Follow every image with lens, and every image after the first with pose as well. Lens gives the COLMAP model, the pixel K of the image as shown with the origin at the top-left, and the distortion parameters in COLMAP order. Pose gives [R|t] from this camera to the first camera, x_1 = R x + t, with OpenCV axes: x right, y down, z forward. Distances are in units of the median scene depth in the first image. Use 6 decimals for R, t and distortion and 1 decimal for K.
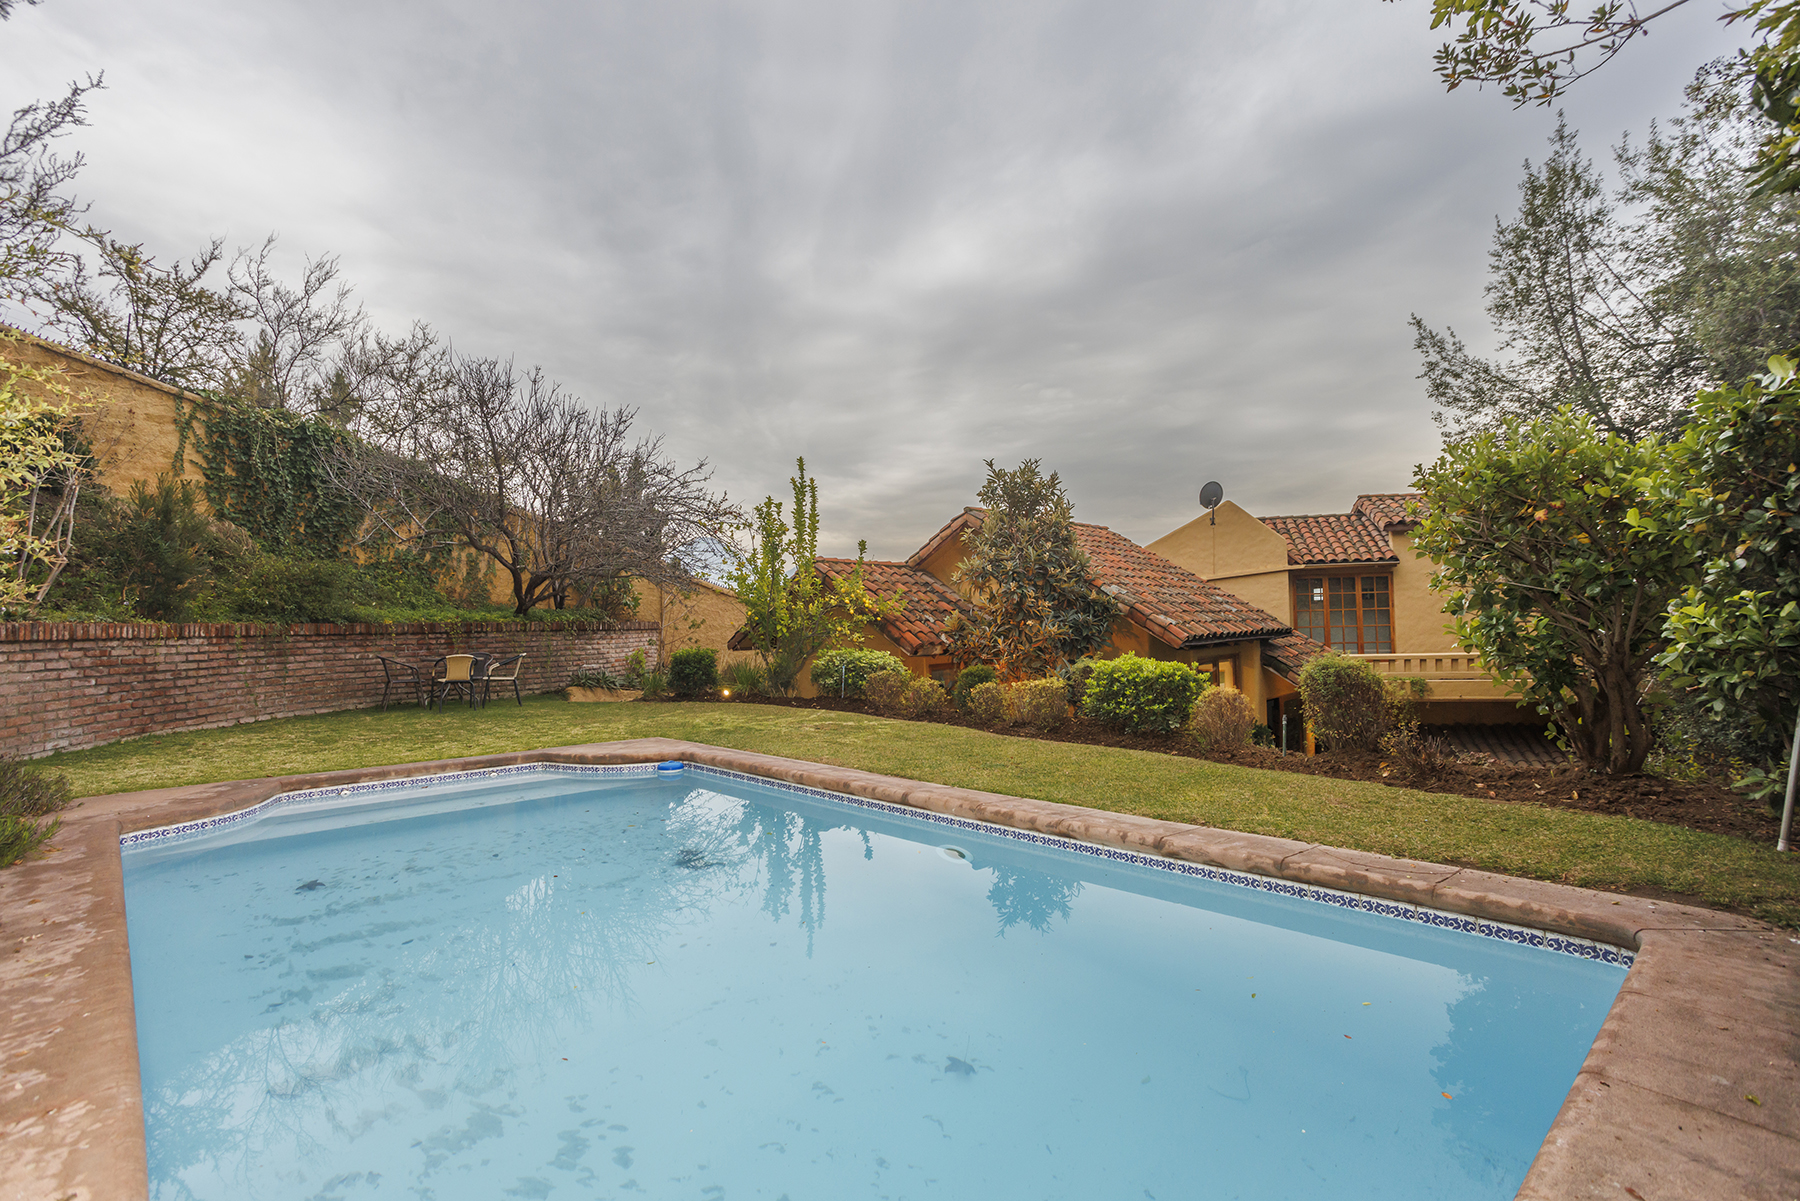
lens RADIAL K [[868.6, 0, 909.4], [0, 868.6, 588.8], [0, 0, 1]] dist [-0.021720, 0.000172]
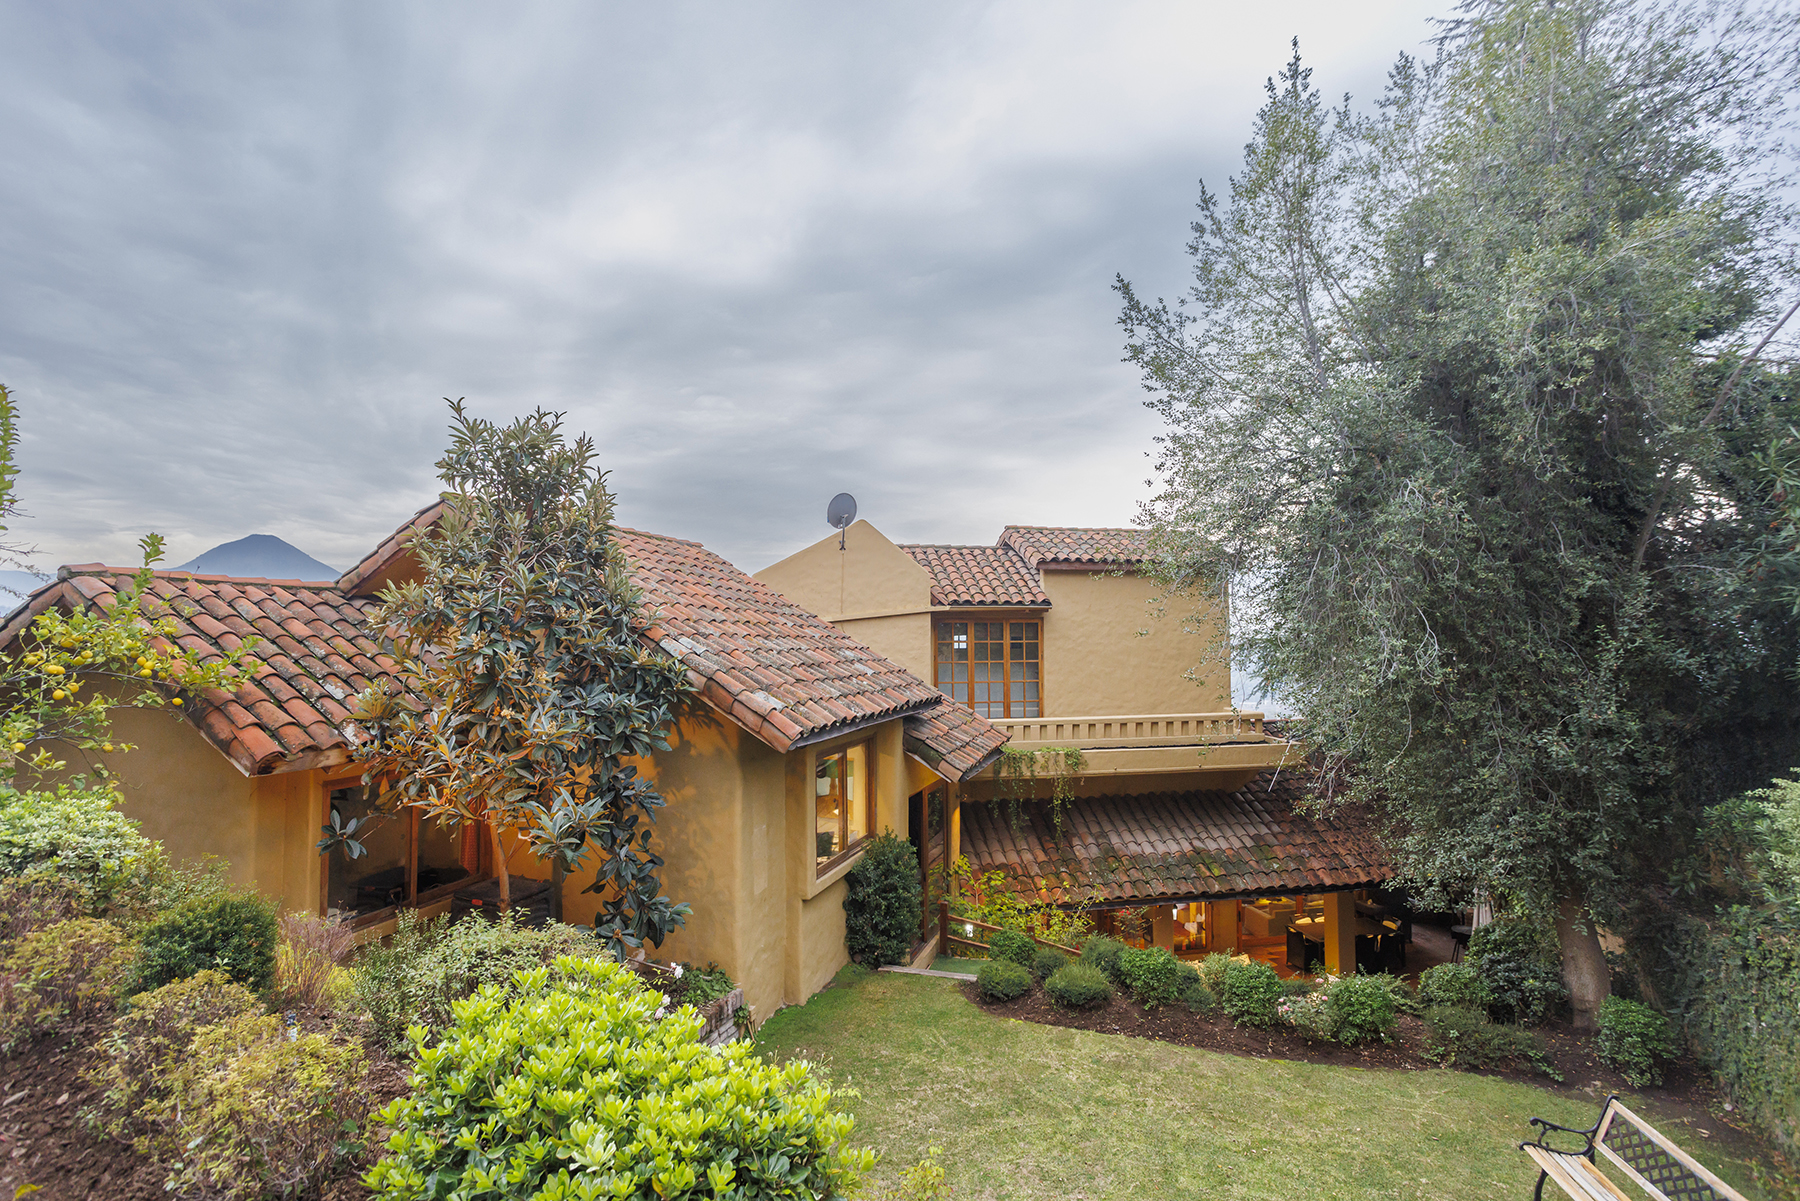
lens RADIAL K [[868.6, 0, 901.6], [0, 868.6, 601.2], [0, 0, 1]] dist [-0.021720, 0.000172]
pose [[0.915698, 0.036396, 0.400214, 0.108491], [-0.031845, 0.999330, -0.018019, -0.019062], [-0.400602, 0.003755, 0.916244, 0.323748]]
